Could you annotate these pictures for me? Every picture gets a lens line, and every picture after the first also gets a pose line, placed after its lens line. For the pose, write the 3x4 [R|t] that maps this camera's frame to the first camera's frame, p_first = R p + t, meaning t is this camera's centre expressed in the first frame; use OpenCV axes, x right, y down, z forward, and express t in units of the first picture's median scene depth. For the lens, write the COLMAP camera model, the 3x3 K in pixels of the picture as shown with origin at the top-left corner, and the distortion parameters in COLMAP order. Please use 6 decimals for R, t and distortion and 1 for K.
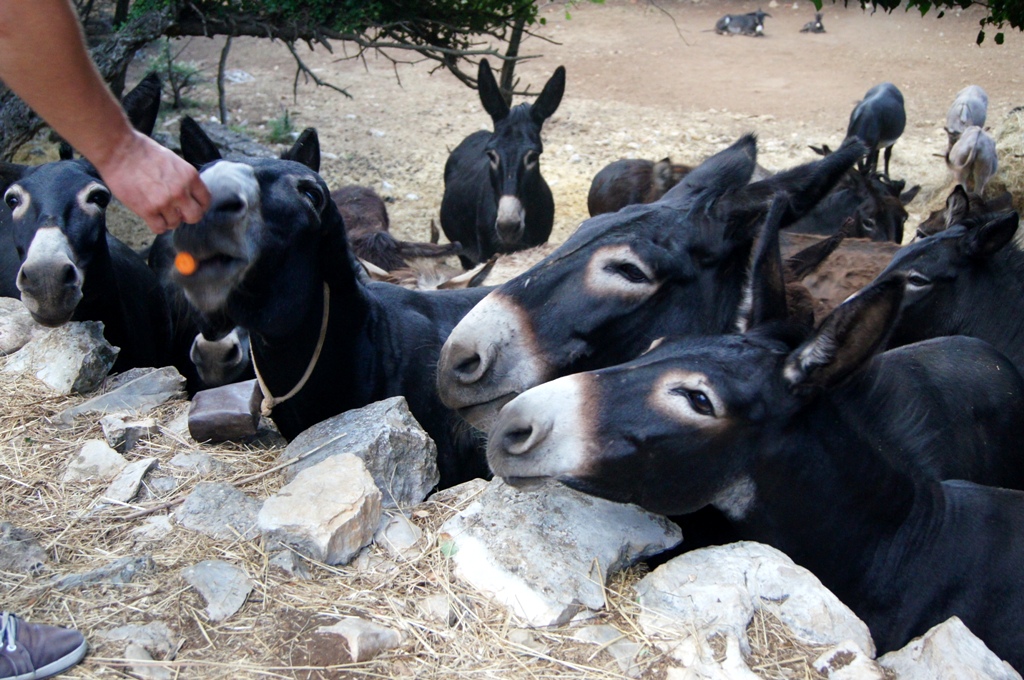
lens RADIAL K [[1235.5, 0, 517.6], [0, 1235.5, 345.6], [0, 0, 1]] dist [-0.051480, 0.000000]
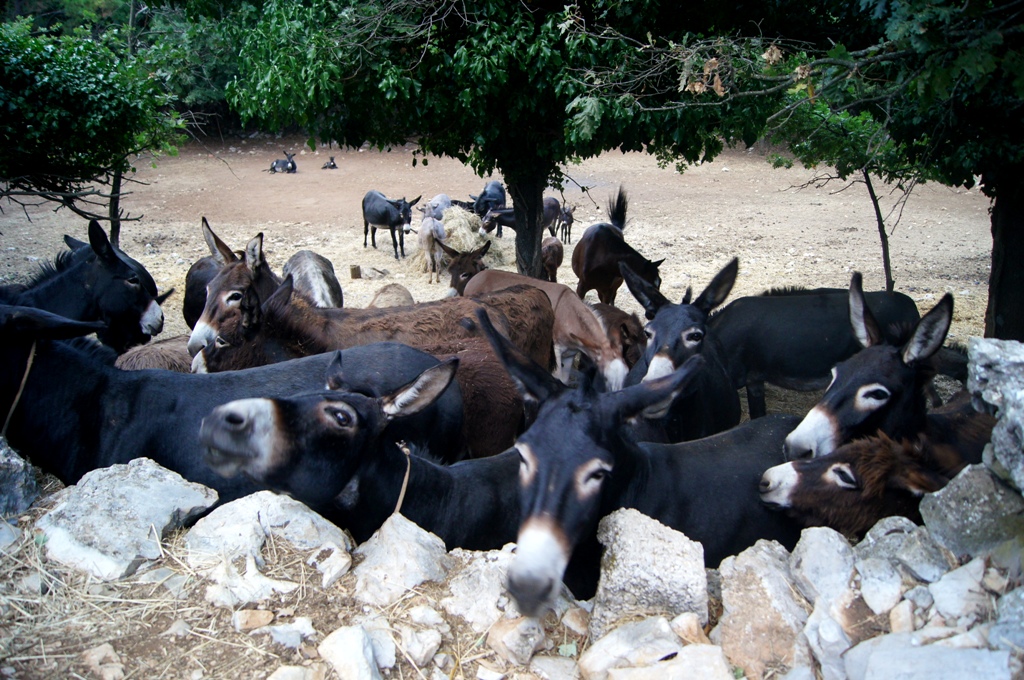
lens RADIAL K [[783.2, 0, 505.0], [0, 783.2, 345.1], [0, 0, 1]] dist [-0.088708, 0.010595]
pose [[0.903314, -0.138022, 0.406170, 0.100048], [0.149085, 0.988814, 0.004449, 0.023164], [-0.402241, 0.056535, 0.913787, 0.007290]]
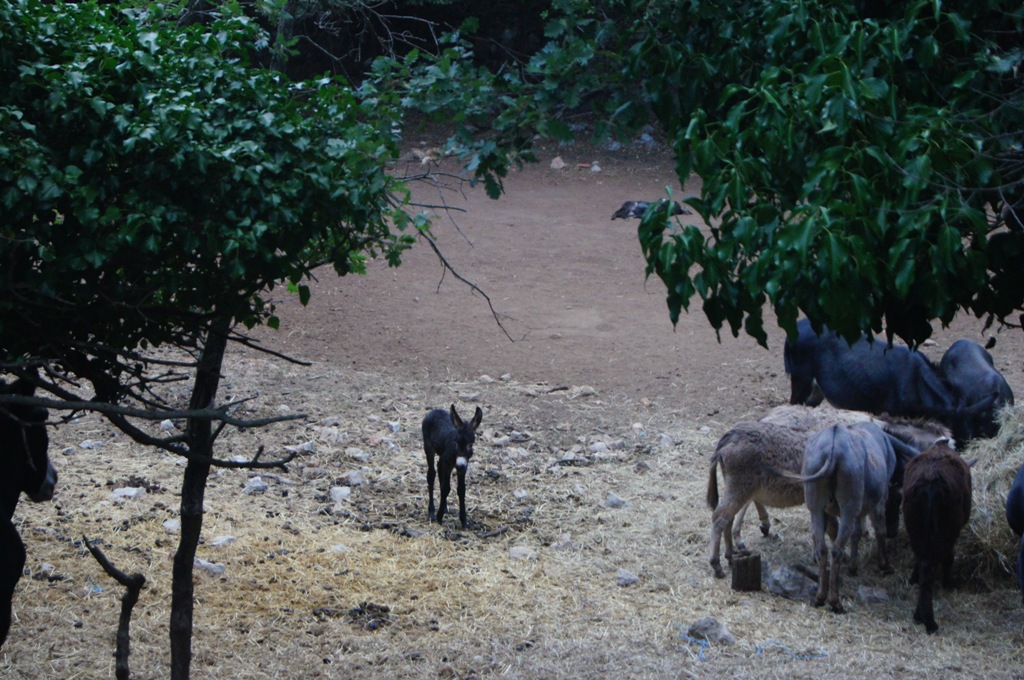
lens RADIAL K [[2272.1, 0, 515.9], [0, 2272.1, 338.7], [0, 0, 1]] dist [0.024982, 0.000000]
pose [[0.981740, -0.006582, 0.190112, -0.306264], [0.040711, 0.983516, -0.176178, -0.329883], [-0.185818, 0.180701, 0.965825, -0.027257]]
